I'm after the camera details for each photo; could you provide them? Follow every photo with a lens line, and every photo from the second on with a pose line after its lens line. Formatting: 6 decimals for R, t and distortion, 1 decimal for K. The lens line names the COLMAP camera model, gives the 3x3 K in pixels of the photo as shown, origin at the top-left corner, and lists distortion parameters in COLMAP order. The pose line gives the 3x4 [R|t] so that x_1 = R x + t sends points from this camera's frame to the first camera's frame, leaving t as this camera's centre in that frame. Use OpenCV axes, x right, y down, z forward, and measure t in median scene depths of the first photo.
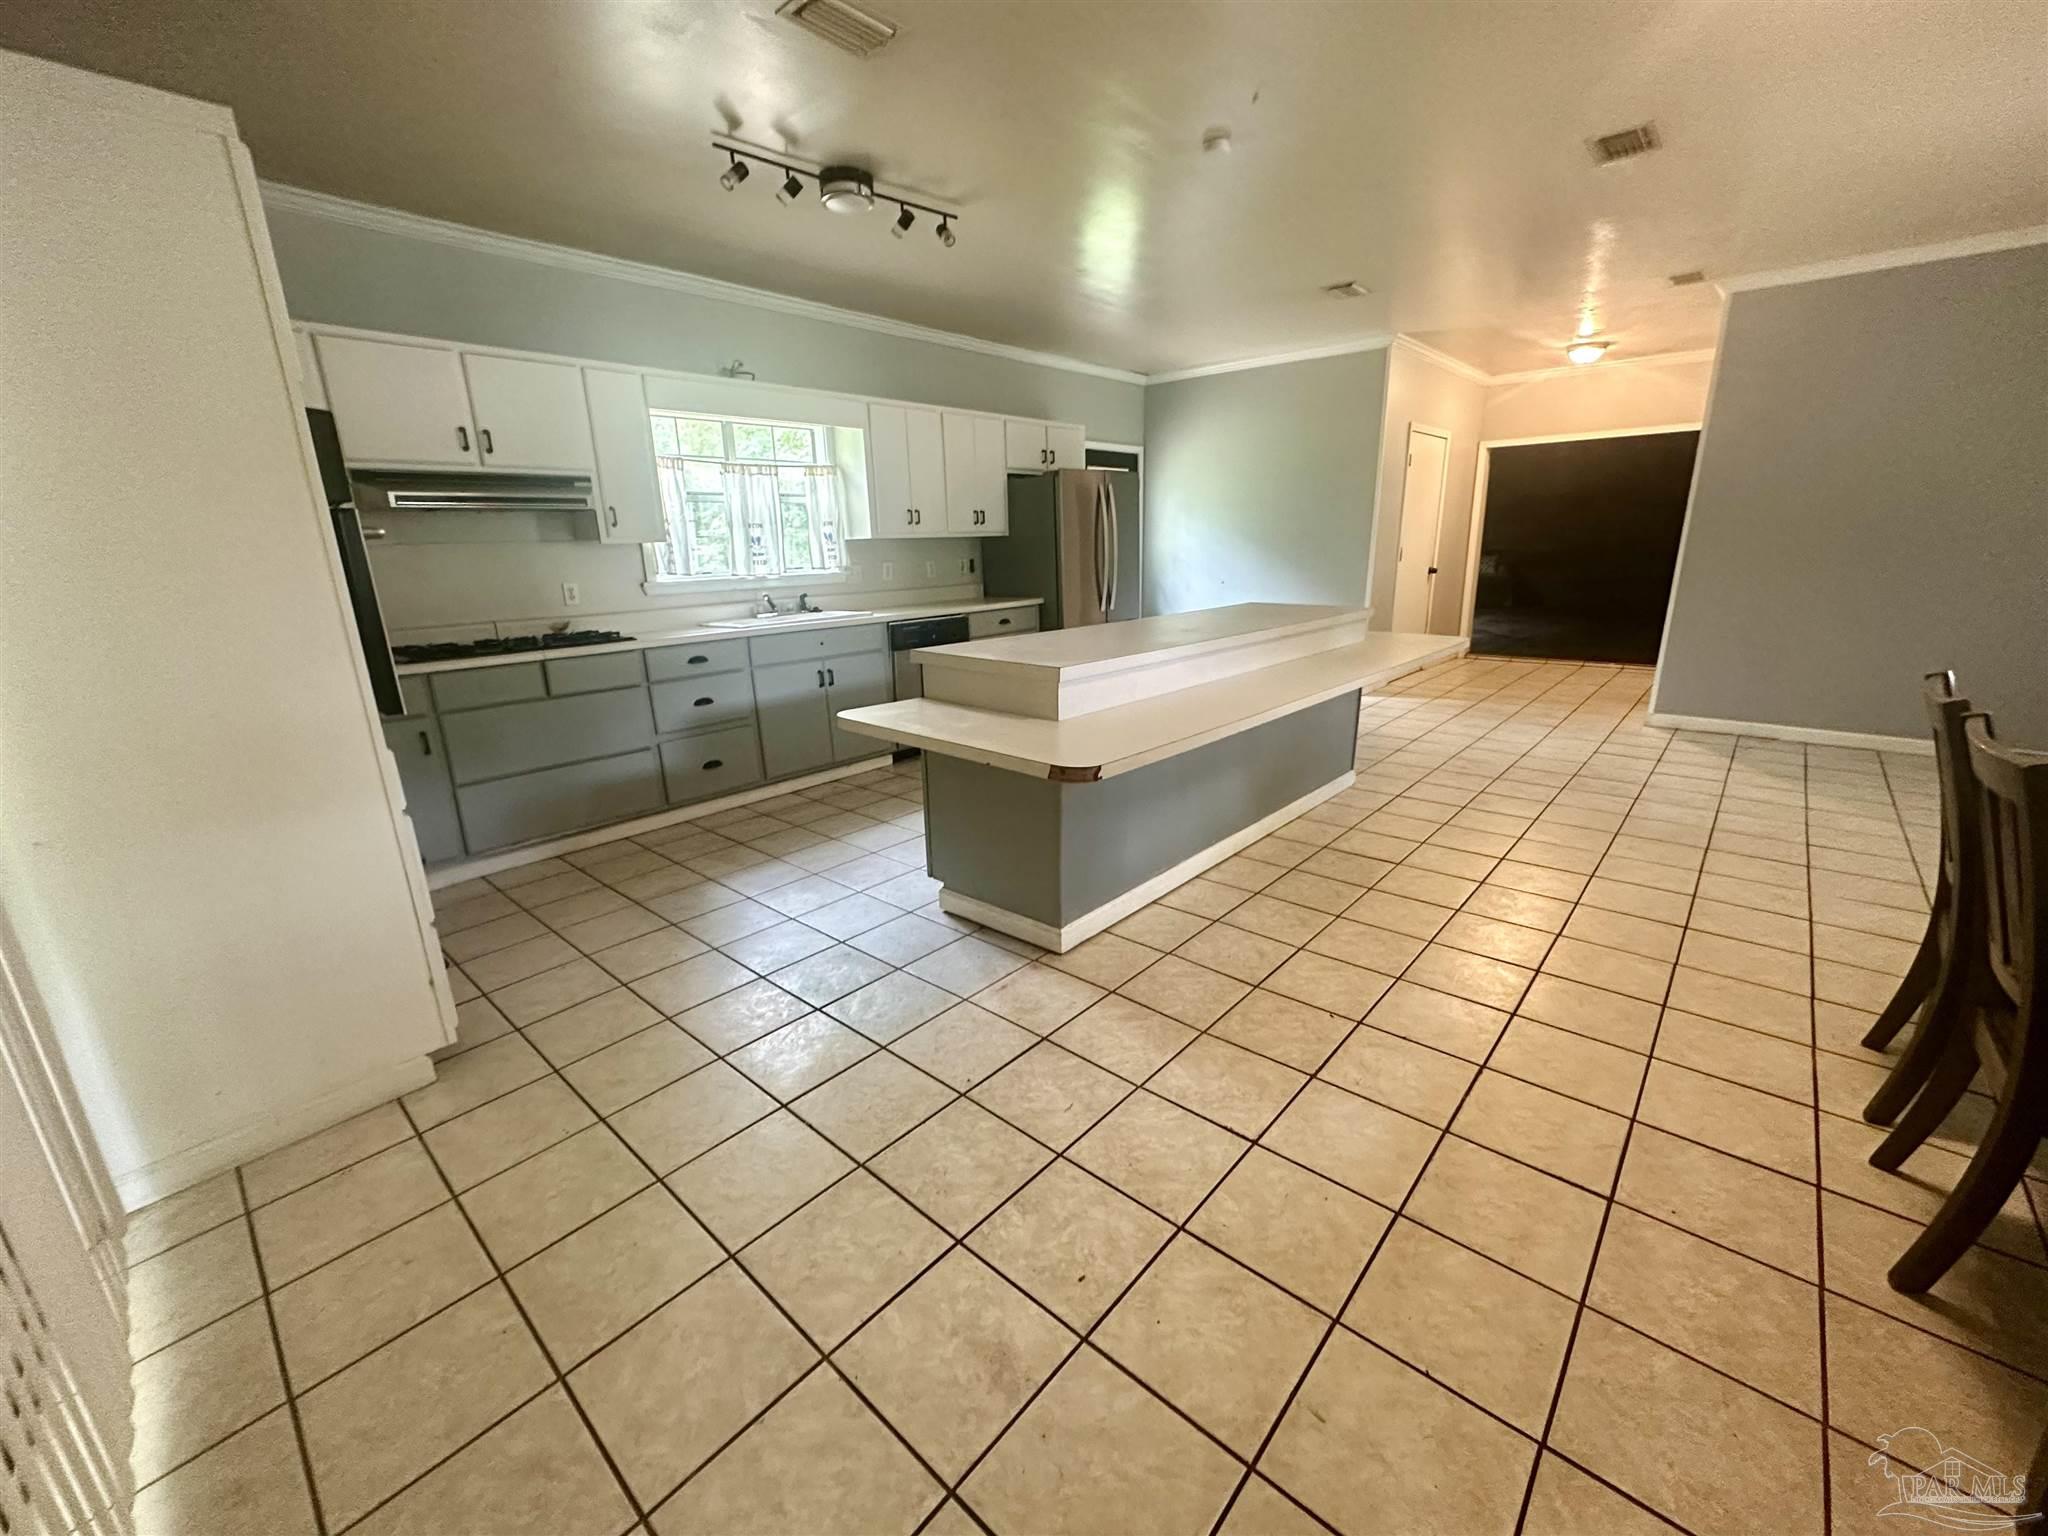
lens RADIAL K [[818.4, 0, 1024.0], [0, 818.4, 768.0], [0, 0, 1]] dist [-0.003875, 0.001074]
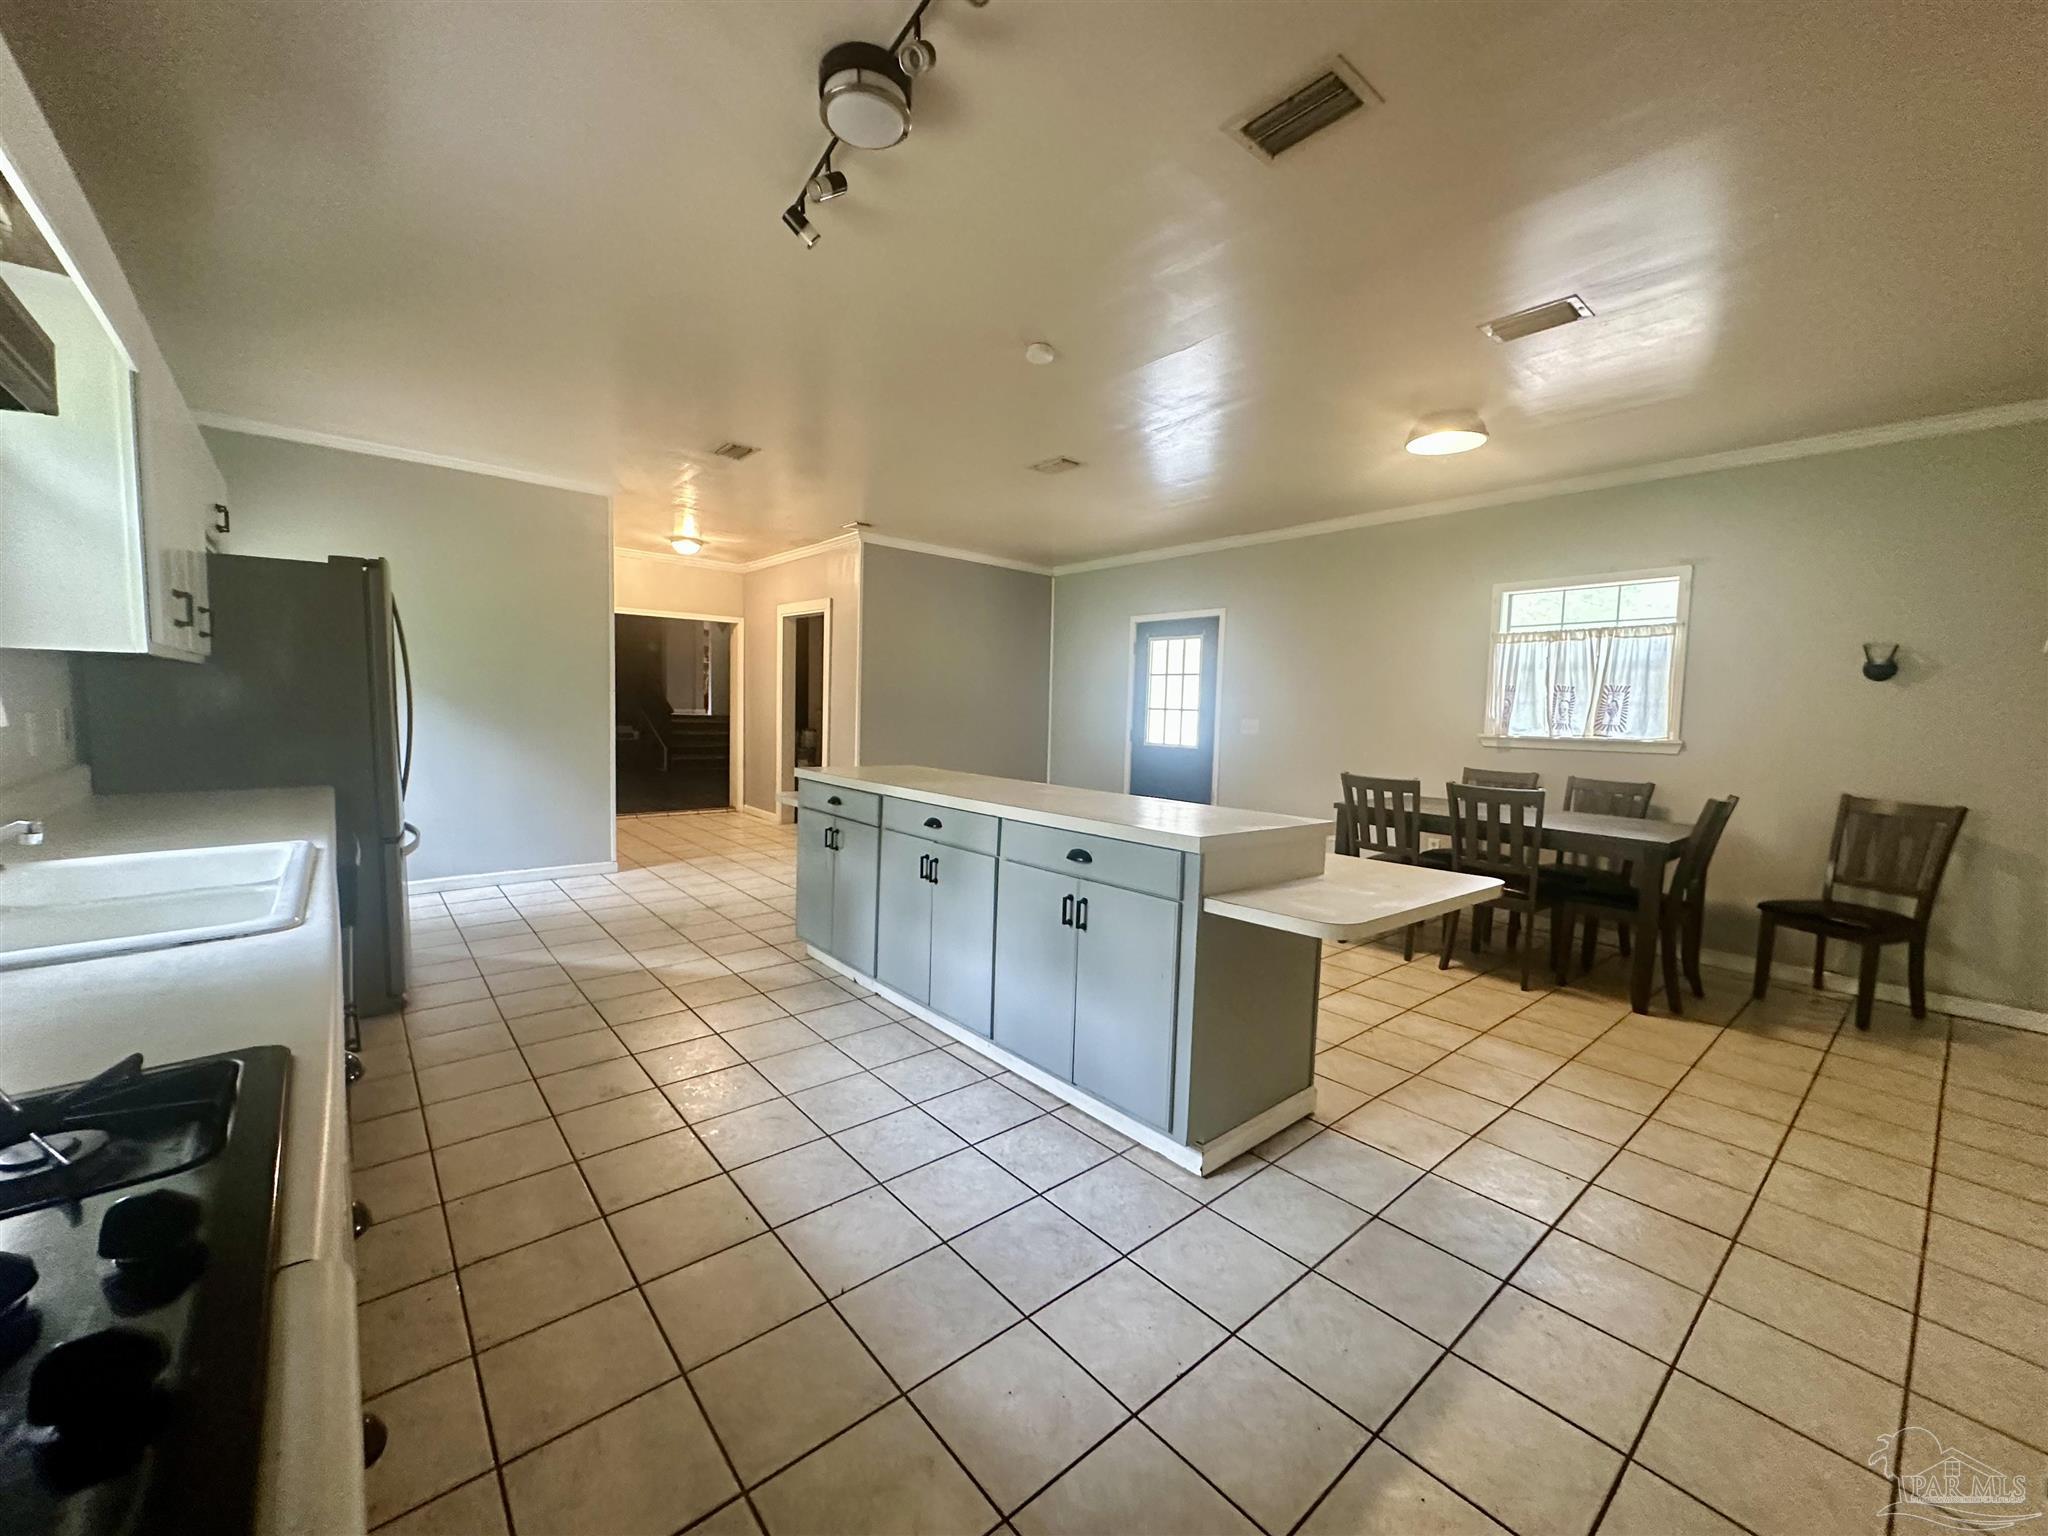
lens RADIAL K [[818.4, 0, 1024.0], [0, 818.4, 768.0], [0, 0, 1]] dist [-0.003875, 0.001074]
pose [[0.126275, -0.045897, 0.990933, -0.664933], [0.232648, 0.972439, 0.015394, -0.189366], [-0.964329, 0.228594, 0.133473, 0.772537]]
